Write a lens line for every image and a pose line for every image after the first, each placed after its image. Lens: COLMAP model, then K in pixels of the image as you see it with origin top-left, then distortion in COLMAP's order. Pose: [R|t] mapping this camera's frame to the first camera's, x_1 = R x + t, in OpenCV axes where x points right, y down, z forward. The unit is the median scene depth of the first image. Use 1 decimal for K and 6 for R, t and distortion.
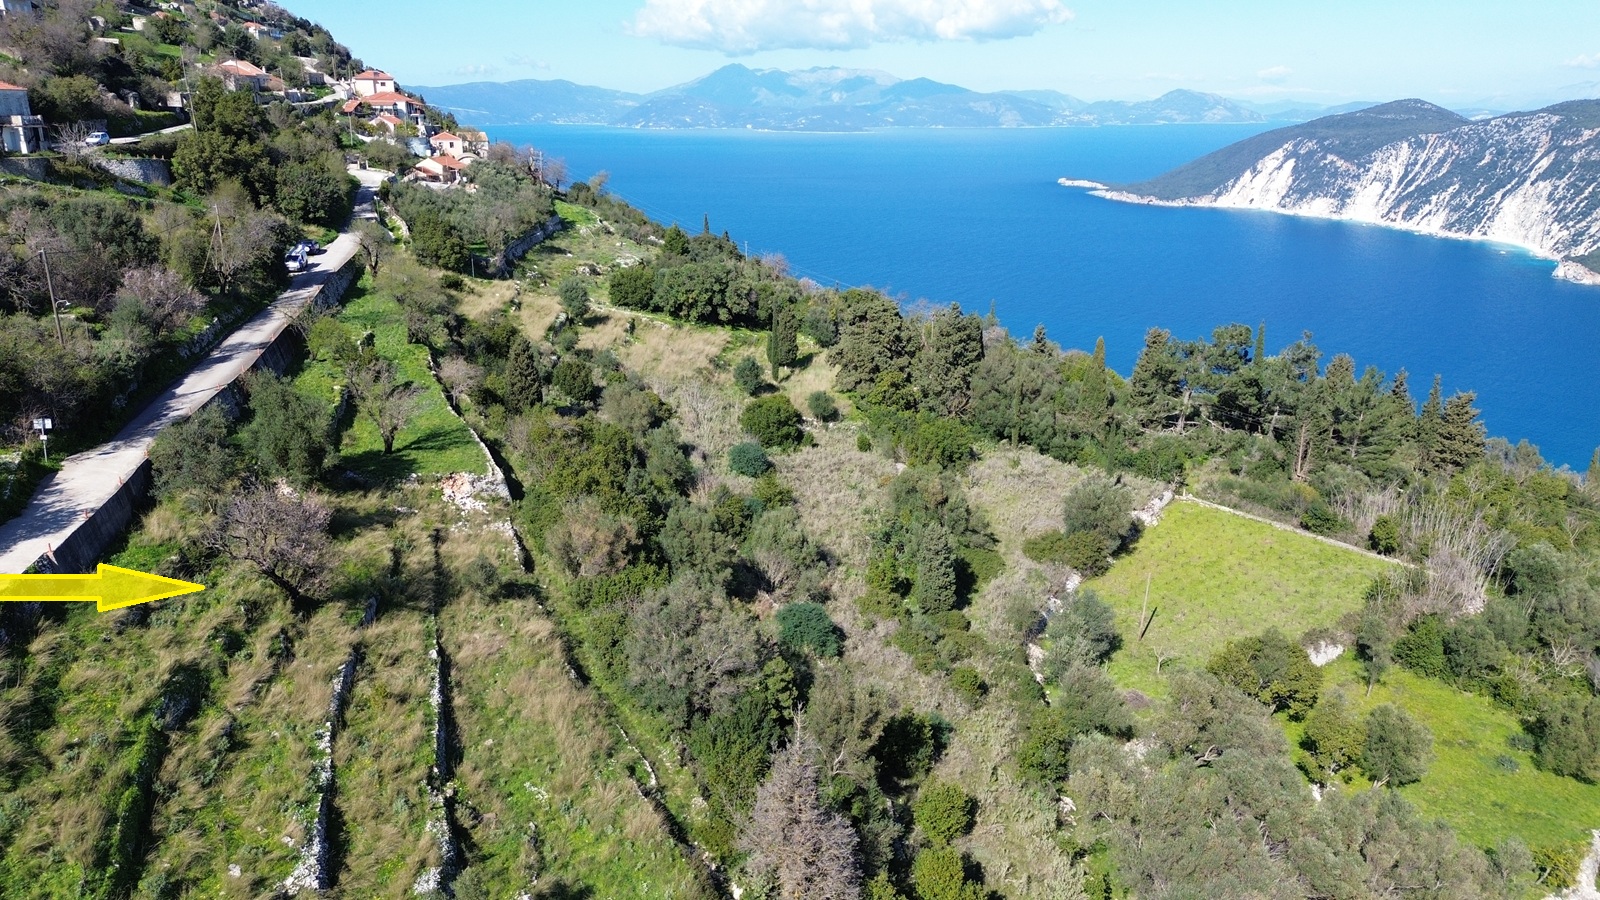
lens RADIAL K [[1110.3, 0, 800.0], [0, 1110.3, 450.0], [0, 0, 1]] dist [0.069529, -0.069789]
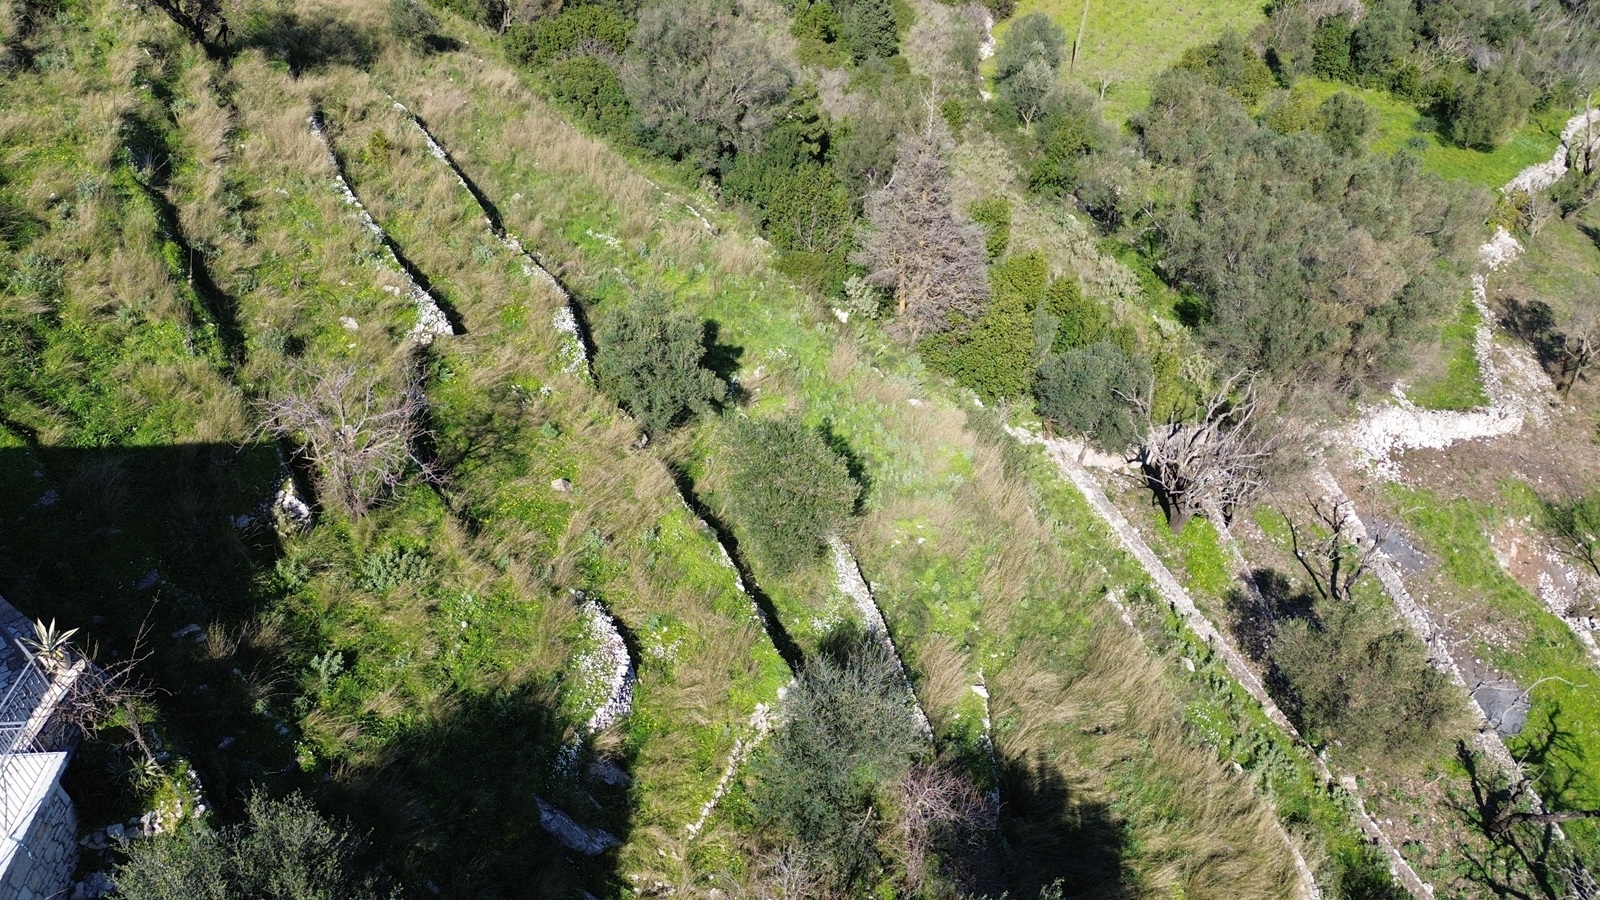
lens RADIAL K [[1113.2, 0, 789.0], [0, 1113.2, 449.7], [0, 0, 1]] dist [0.077676, -0.076517]
pose [[0.966381, -0.159938, 0.201316, -0.258999], [0.072524, 0.920746, 0.383363, 0.117728], [-0.246675, -0.355874, 0.901391, 0.112601]]
